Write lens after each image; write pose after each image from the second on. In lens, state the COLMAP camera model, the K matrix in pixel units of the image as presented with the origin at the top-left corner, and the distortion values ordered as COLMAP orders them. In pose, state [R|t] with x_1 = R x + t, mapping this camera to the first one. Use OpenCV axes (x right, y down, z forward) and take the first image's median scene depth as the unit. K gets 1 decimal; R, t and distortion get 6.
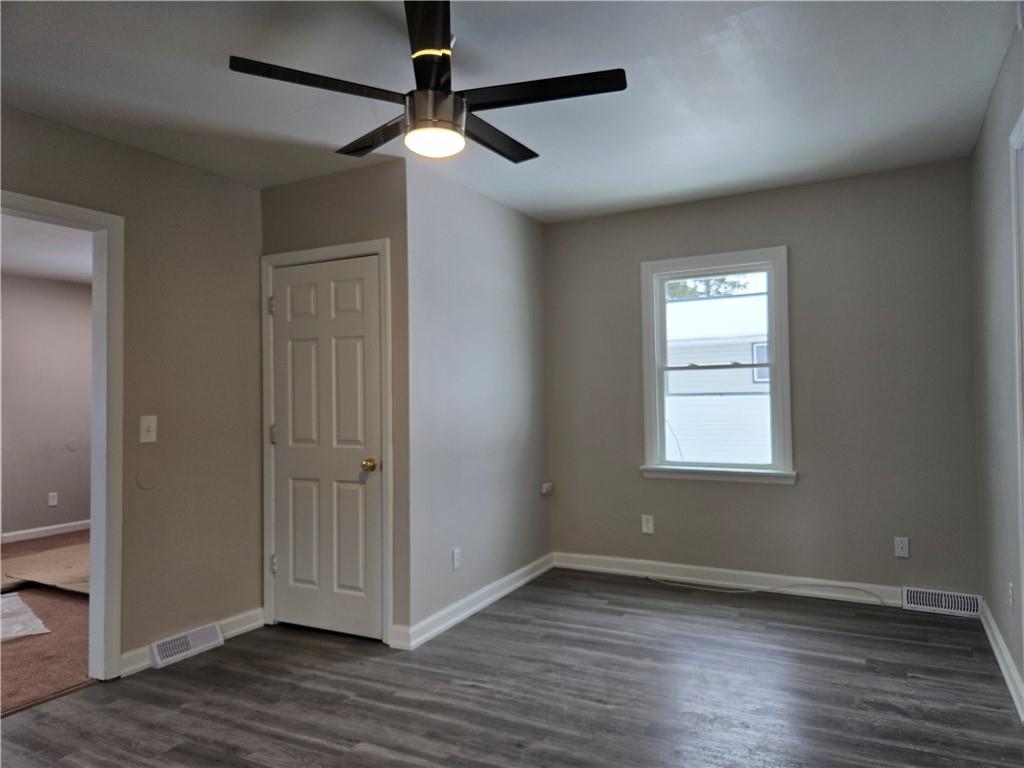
lens RADIAL K [[698.6, 0, 511.6], [0, 698.6, 380.3], [0, 0, 1]] dist [0.073668, -0.068876]
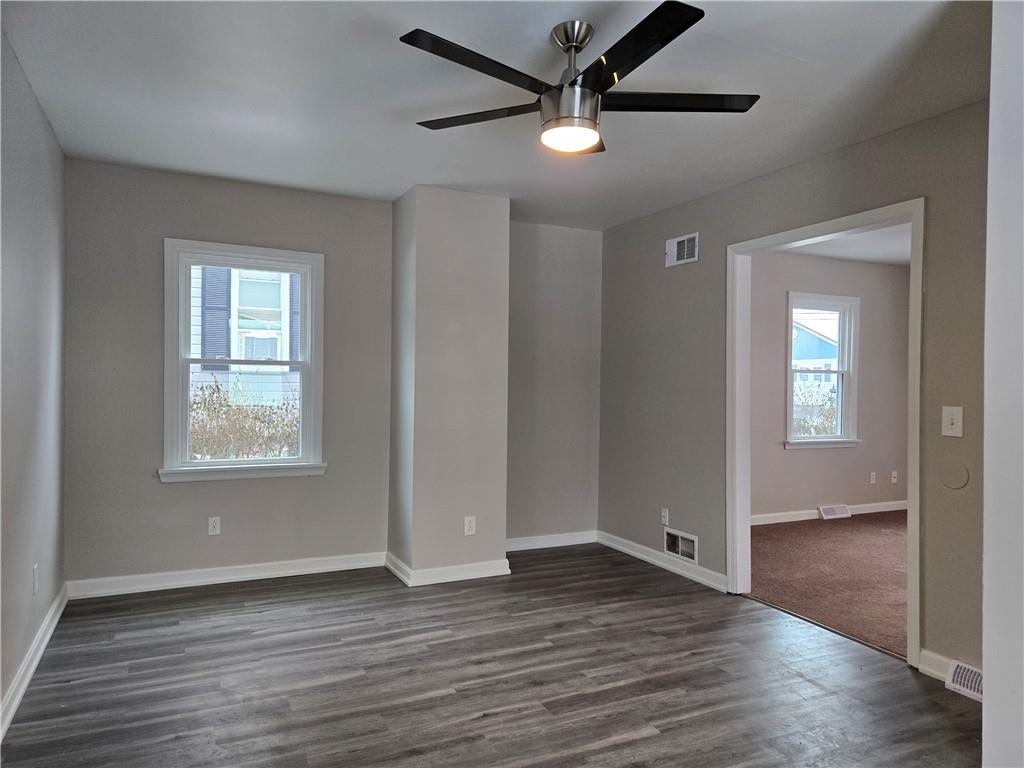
lens RADIAL K [[698.6, 0, 511.6], [0, 698.6, 380.3], [0, 0, 1]] dist [0.073668, -0.068876]
pose [[-0.590572, 0.019879, -0.806740, 0.495957], [0.016622, 0.999784, 0.012468, -0.002908], [0.806814, -0.006046, -0.590775, 0.993458]]
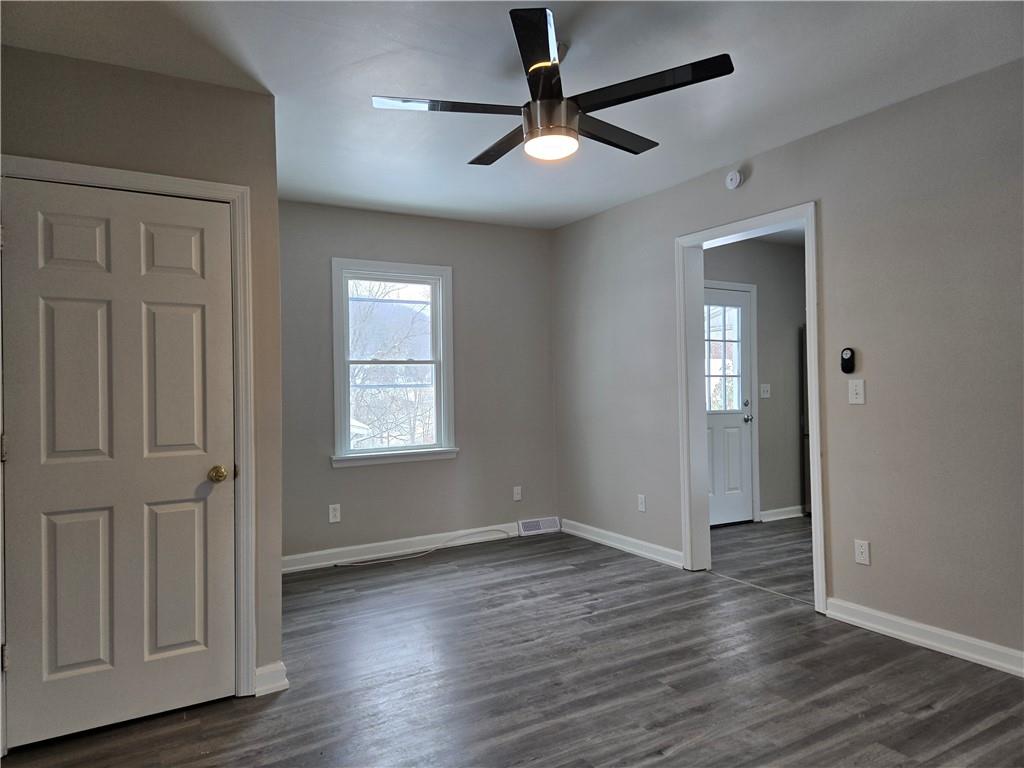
lens RADIAL K [[680.9, 0, 516.1], [0, 680.9, 377.2], [0, 0, 1]] dist [0.074596, -0.062861]
pose [[0.513556, 0.014468, 0.857934, -0.676245], [-0.007032, 0.999895, -0.012652, 0.021637], [-0.858028, 0.000465, 0.513604, 0.328908]]
